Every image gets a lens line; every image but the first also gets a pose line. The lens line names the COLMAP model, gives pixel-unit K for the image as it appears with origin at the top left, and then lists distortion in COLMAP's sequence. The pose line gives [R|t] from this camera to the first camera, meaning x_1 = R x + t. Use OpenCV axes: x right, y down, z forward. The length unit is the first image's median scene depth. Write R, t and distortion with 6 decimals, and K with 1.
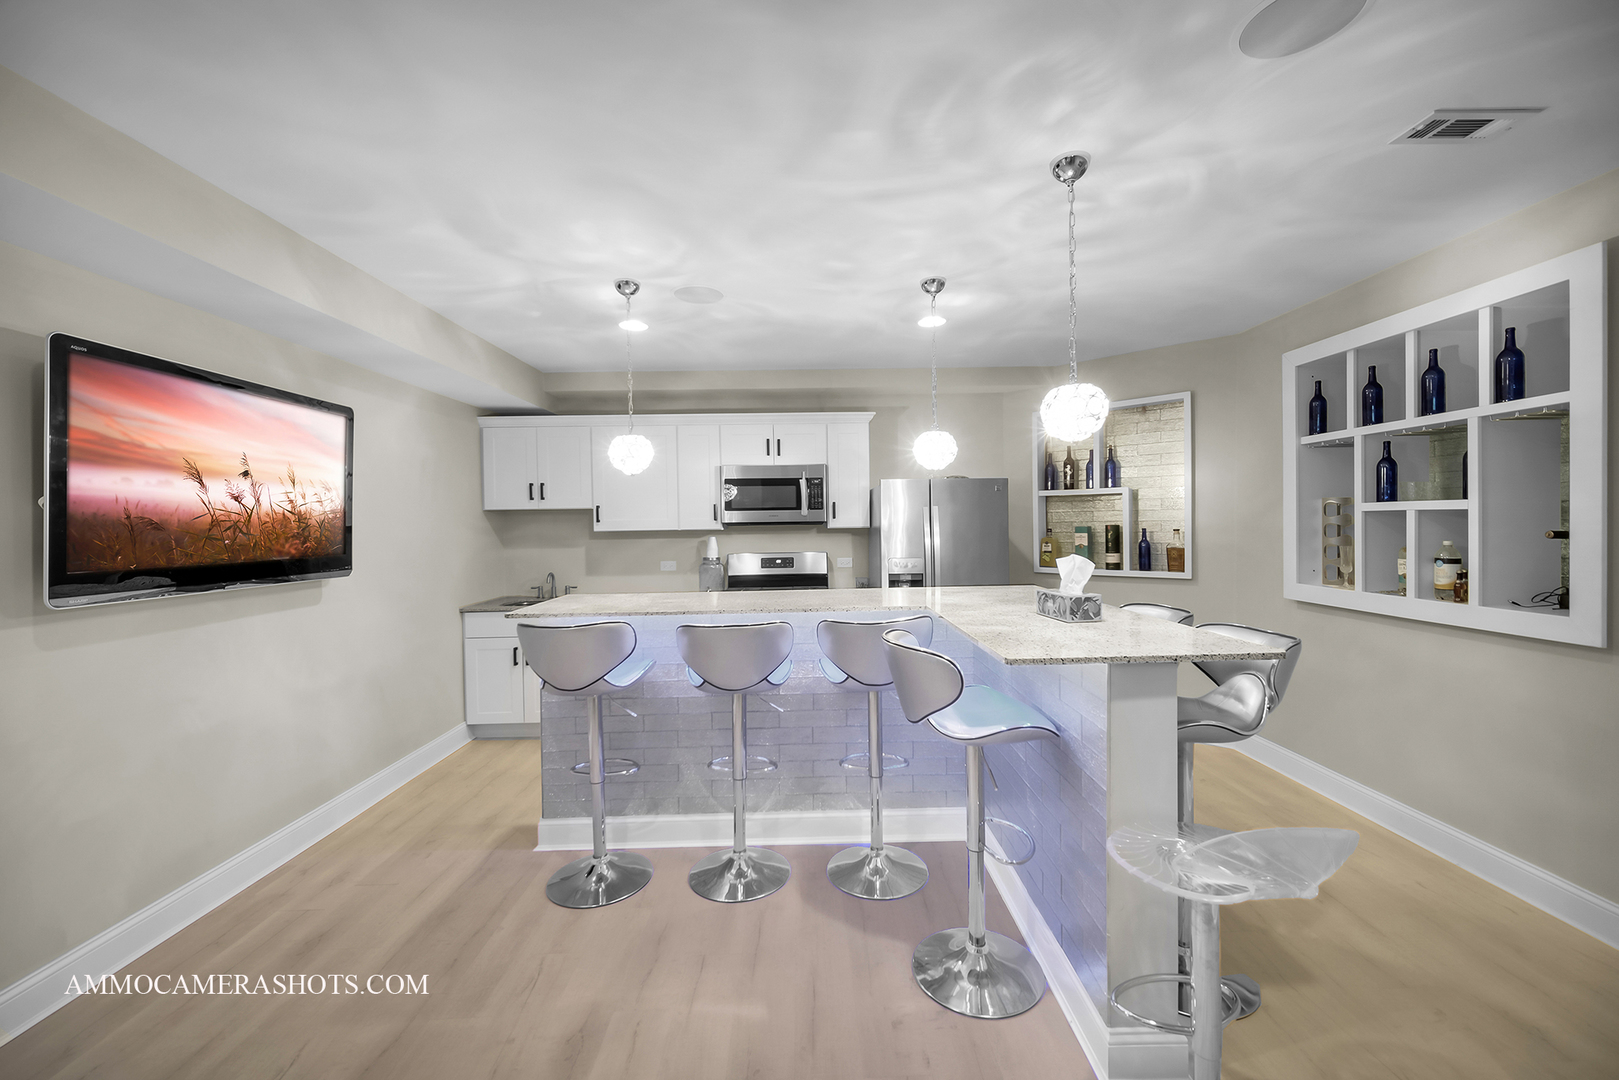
lens RADIAL K [[655.6, 0, 804.0], [0, 655.6, 519.6], [0, 0, 1]] dist [0.000673, -0.001526]
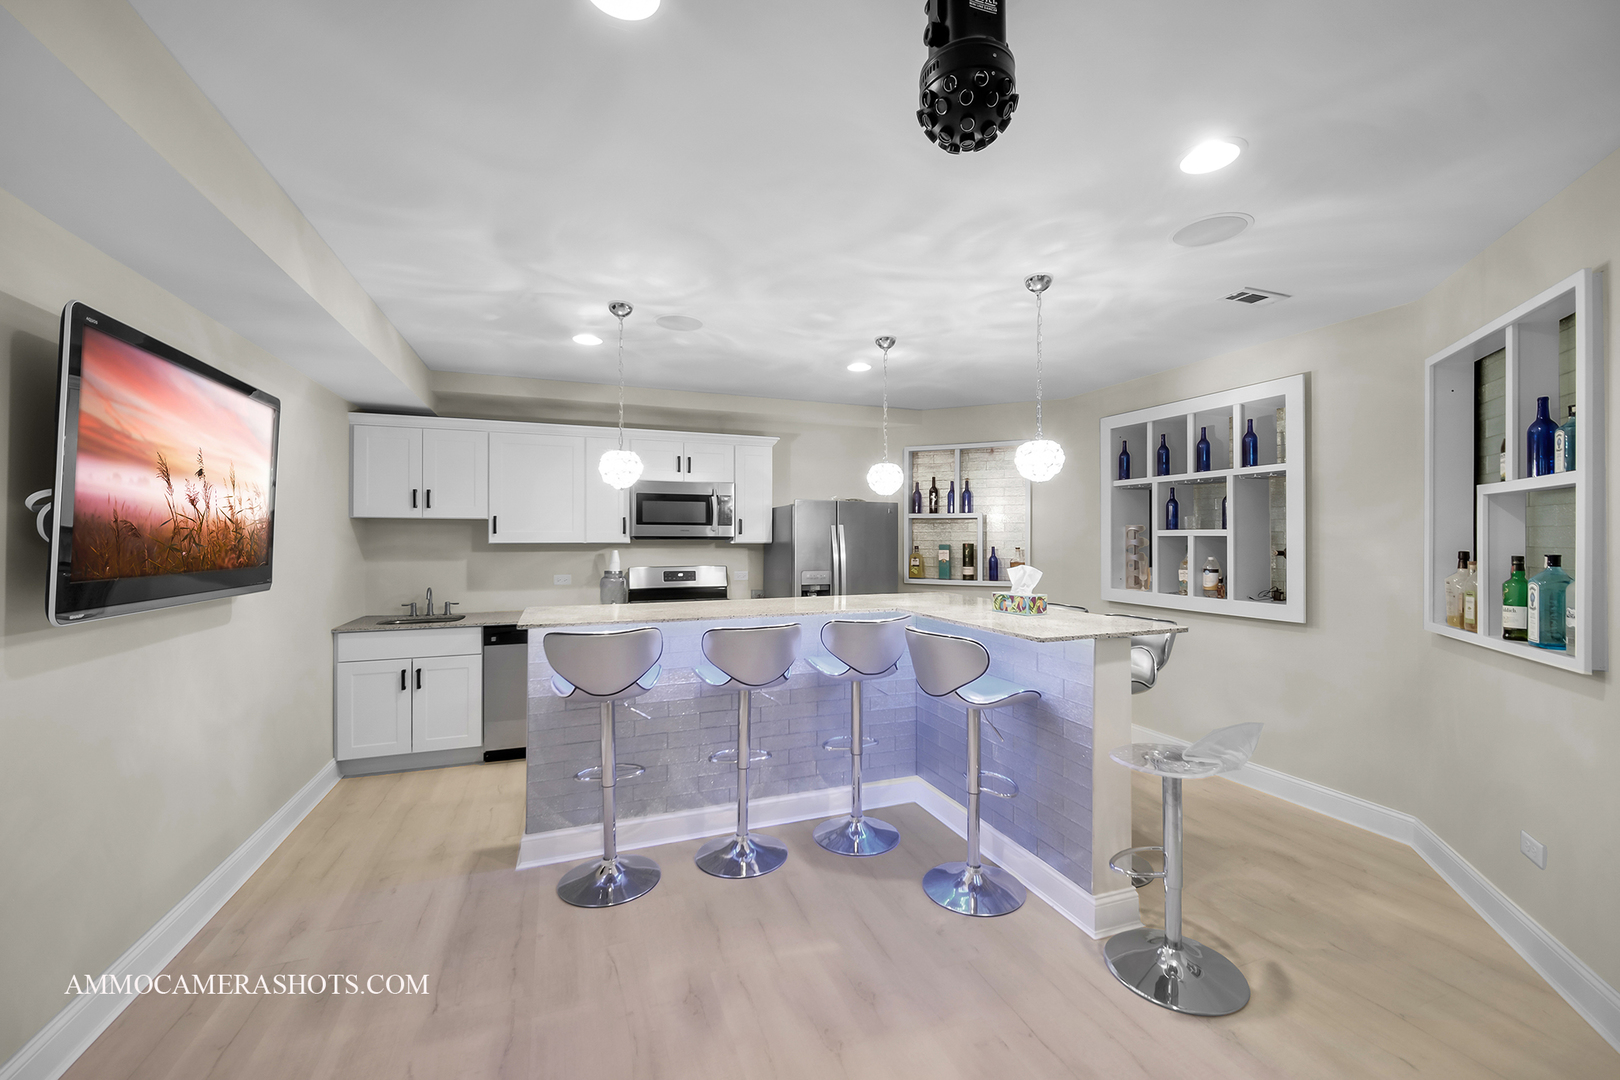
lens RADIAL K [[656.0, 0, 819.4], [0, 656.0, 522.2], [0, 0, 1]] dist [0.000673, -0.001526]
pose [[0.938436, 0.023613, 0.344645, -0.353315], [-0.016820, 0.999601, -0.022687, 0.001909], [-0.345043, 0.015493, 0.938459, -0.087271]]
